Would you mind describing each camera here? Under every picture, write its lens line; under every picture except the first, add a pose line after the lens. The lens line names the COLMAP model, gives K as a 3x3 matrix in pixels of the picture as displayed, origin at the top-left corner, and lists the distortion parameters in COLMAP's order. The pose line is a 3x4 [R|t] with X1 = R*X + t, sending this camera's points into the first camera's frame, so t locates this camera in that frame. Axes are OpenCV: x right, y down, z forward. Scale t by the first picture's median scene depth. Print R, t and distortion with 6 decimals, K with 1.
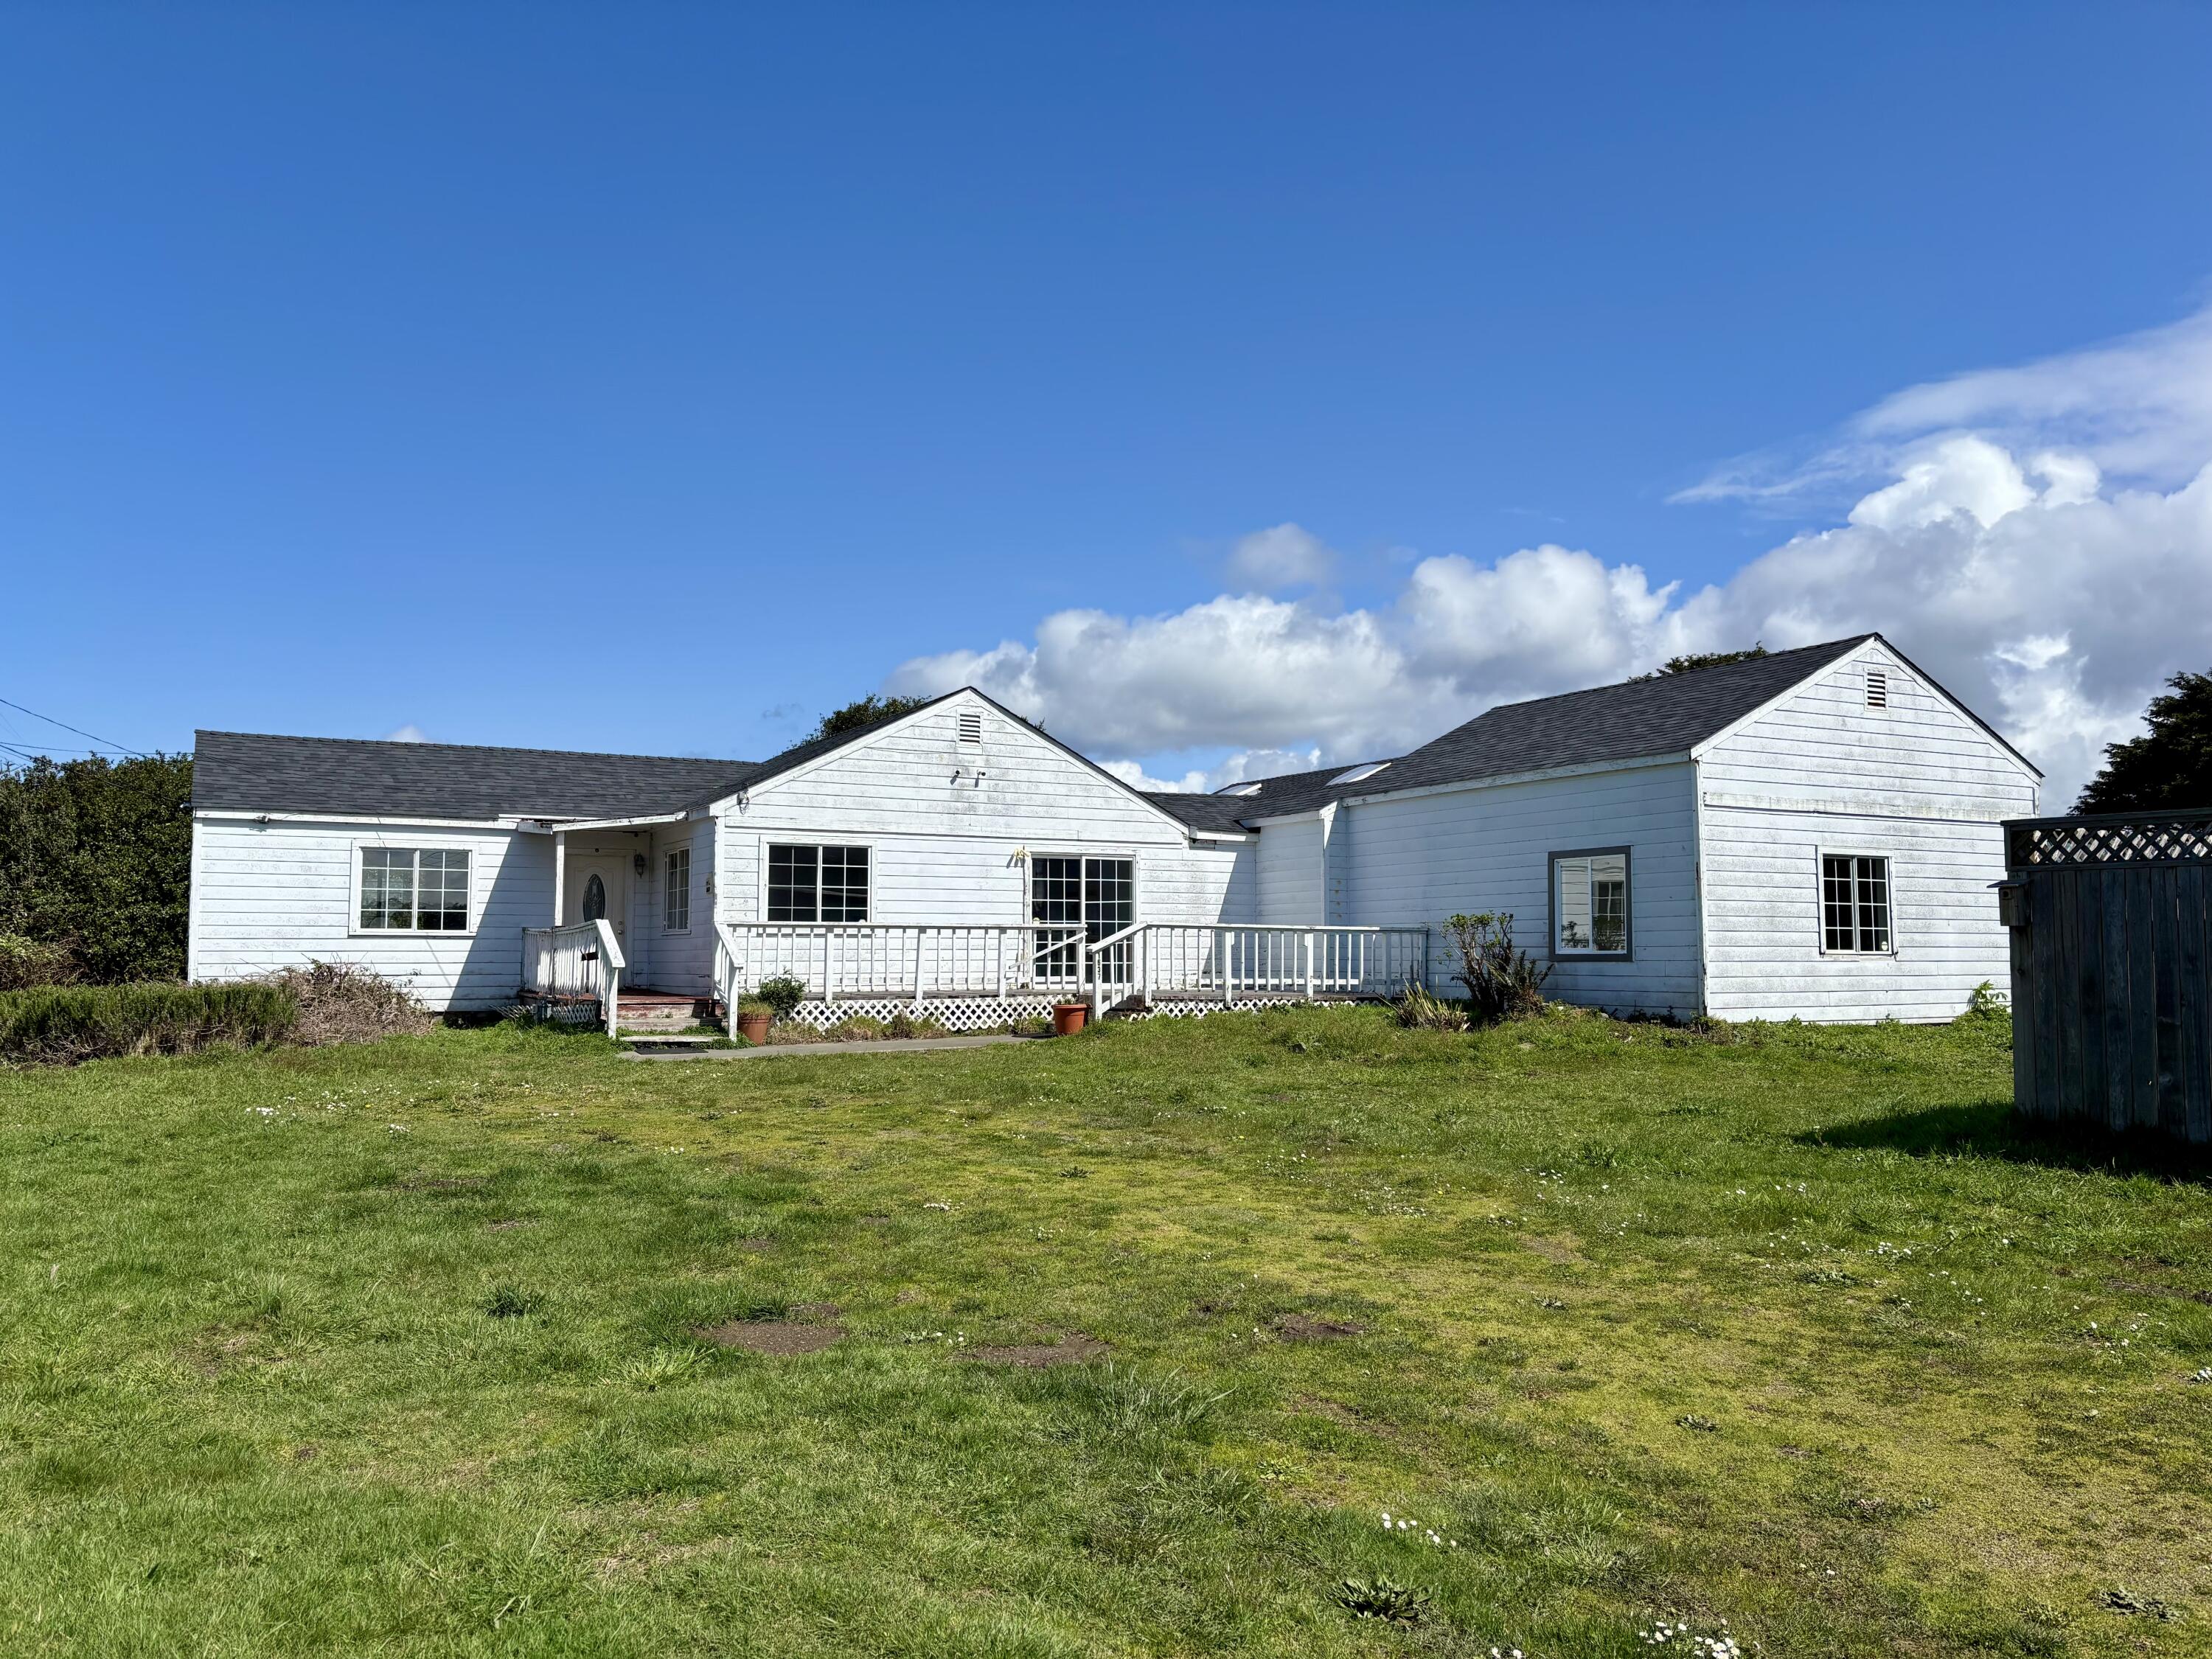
lens RADIAL K [[1699.4, 0, 1106.2], [0, 1699.4, 844.3], [0, 0, 1]] dist [0.073482, -0.078433]
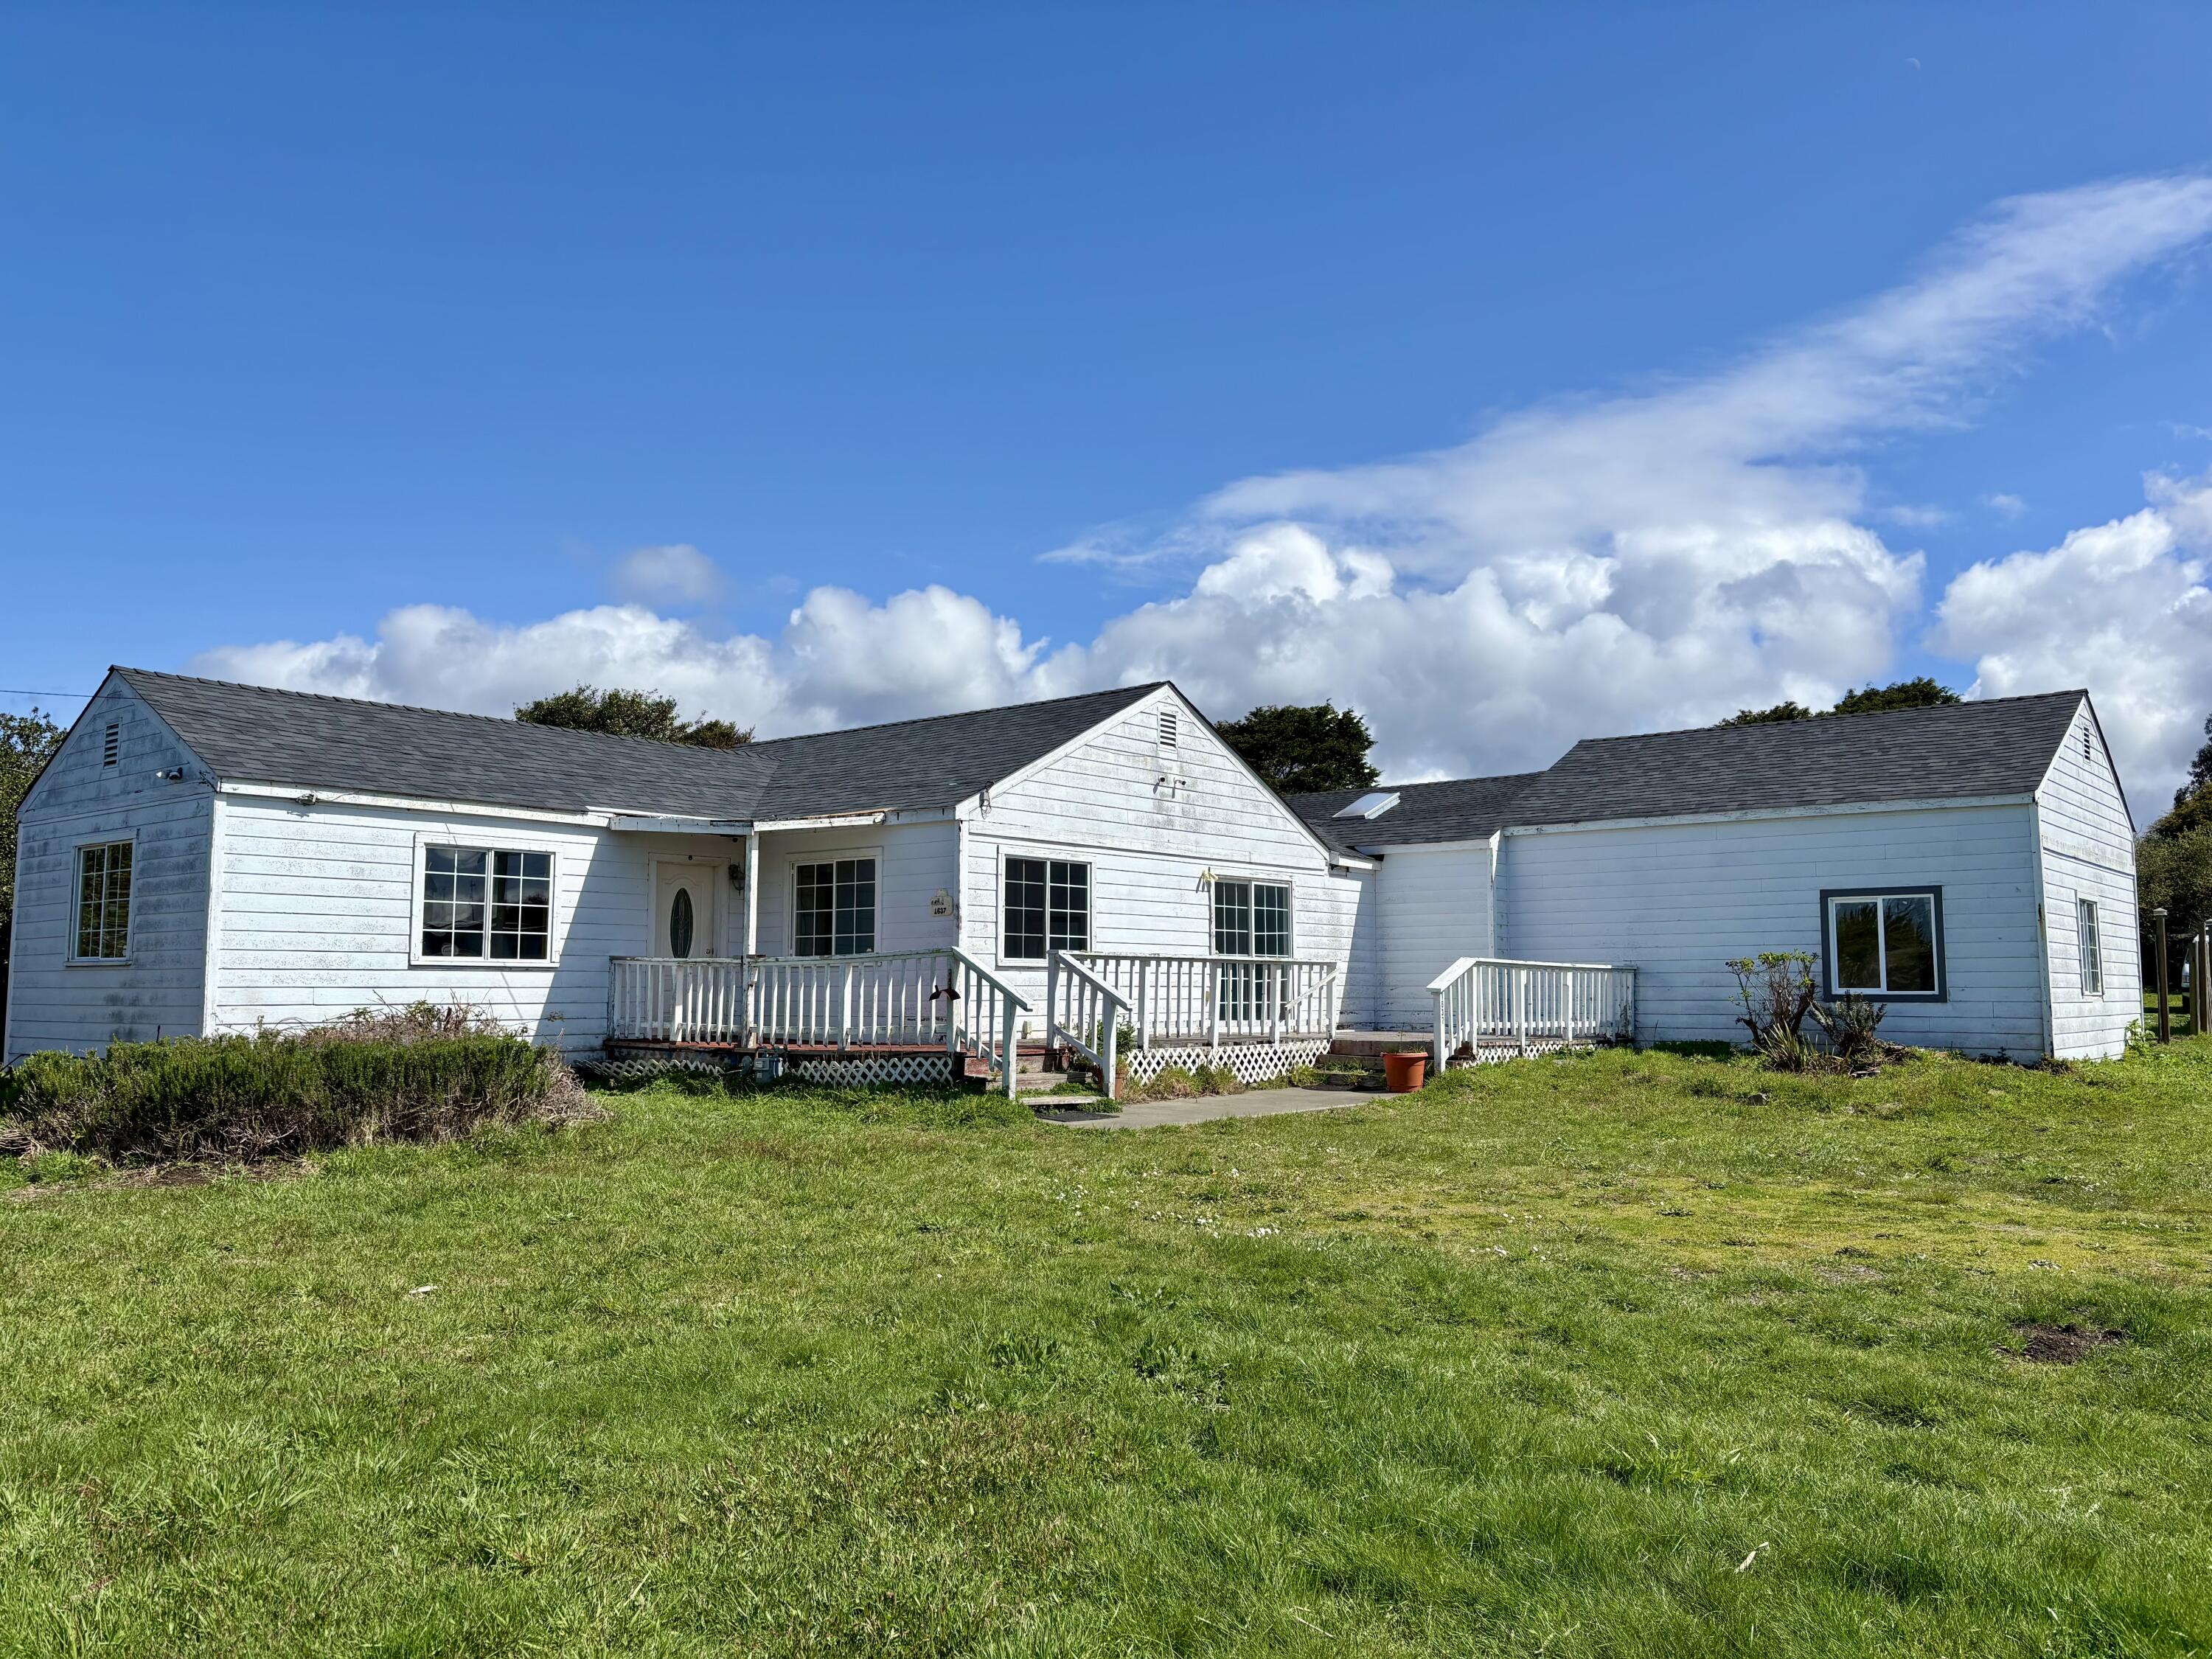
lens RADIAL K [[1699.4, 0, 1095.0], [0, 1699.4, 847.5], [0, 0, 1]] dist [0.073482, -0.078433]
pose [[0.923830, 0.033257, 0.381355, -0.432633], [-0.026685, 0.999390, -0.022509, 0.011700], [-0.381871, 0.010618, 0.924155, 0.216051]]
